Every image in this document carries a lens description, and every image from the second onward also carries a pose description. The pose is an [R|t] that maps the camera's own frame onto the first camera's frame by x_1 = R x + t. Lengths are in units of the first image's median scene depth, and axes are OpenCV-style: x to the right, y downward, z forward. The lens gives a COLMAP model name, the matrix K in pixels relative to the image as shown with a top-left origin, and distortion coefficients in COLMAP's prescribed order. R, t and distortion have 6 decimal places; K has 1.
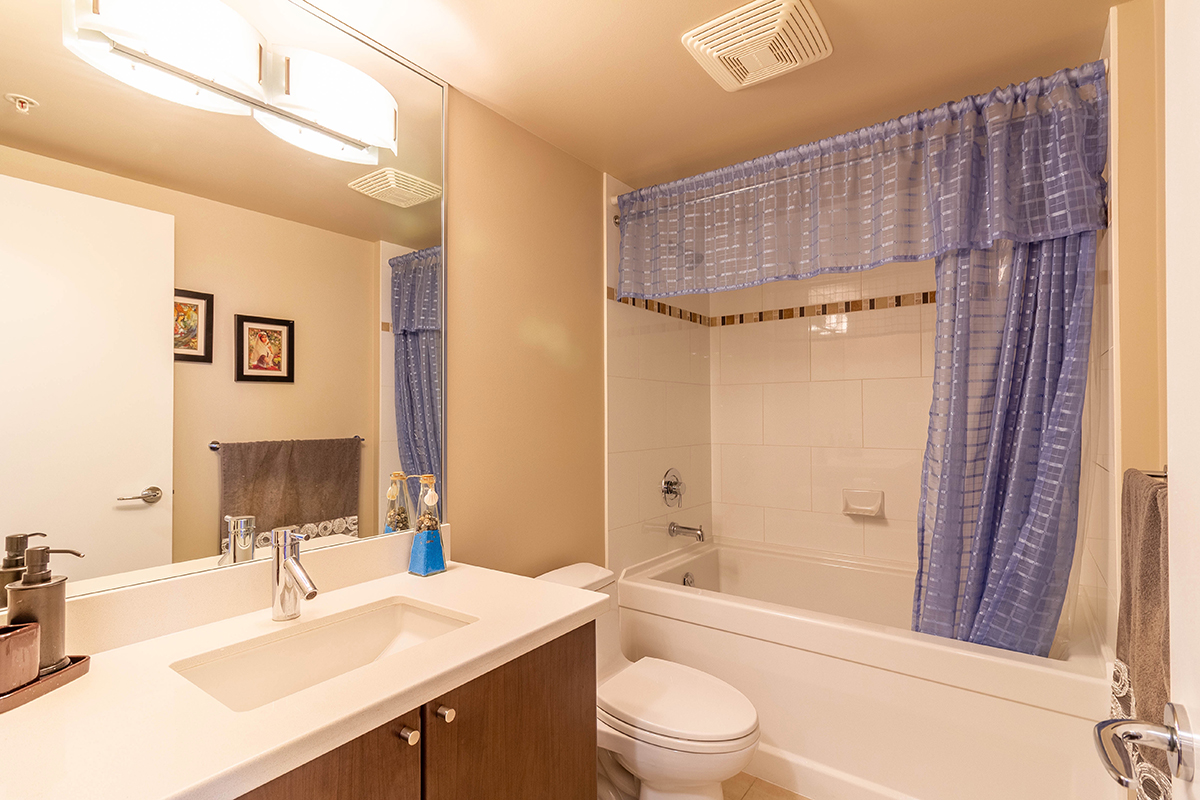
lens RADIAL K [[563.7, 0, 608.1], [0, 563.7, 411.2], [0, 0, 1]] dist [-0.003017, 0.002354]
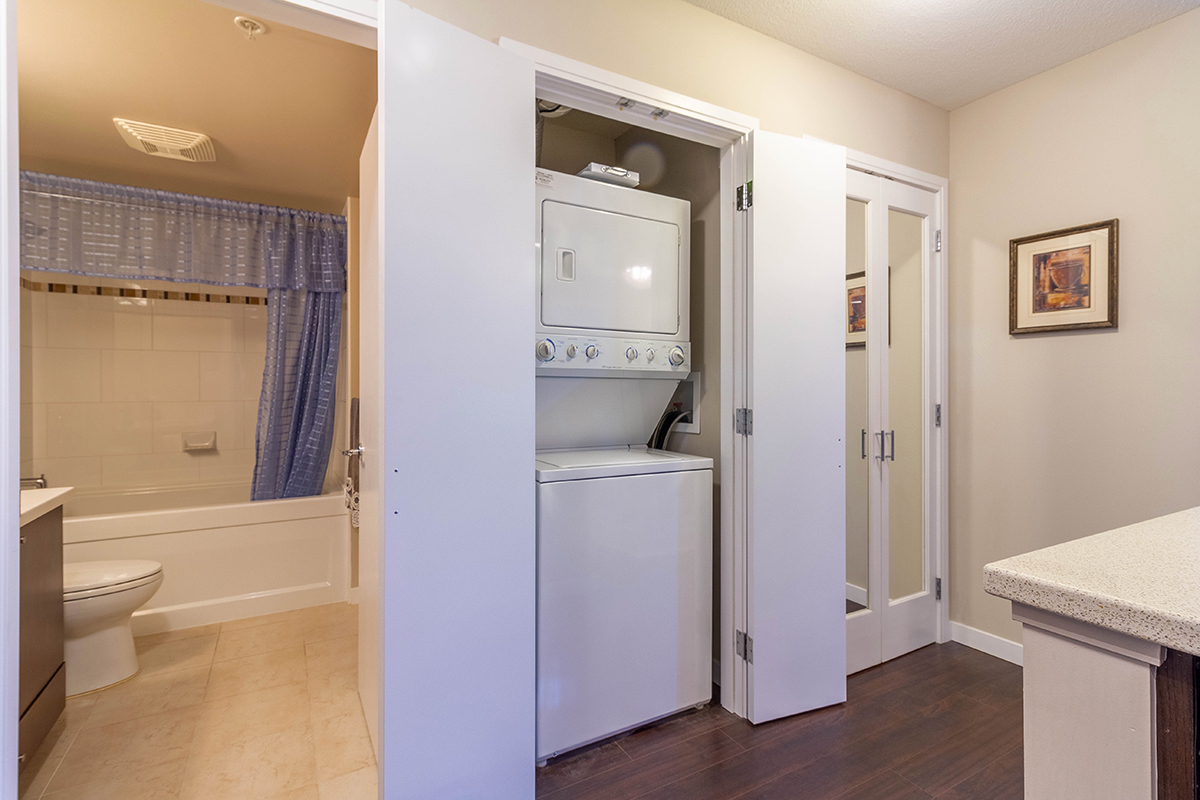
lens RADIAL K [[563.7, 0, 598.9], [0, 563.7, 389.6], [0, 0, 1]] dist [-0.003017, 0.002354]
pose [[0.410504, 0.002228, 0.911856, -0.660040], [-0.008562, 0.999962, 0.001412, 0.043592], [-0.911818, -0.008387, 0.410508, -0.744998]]
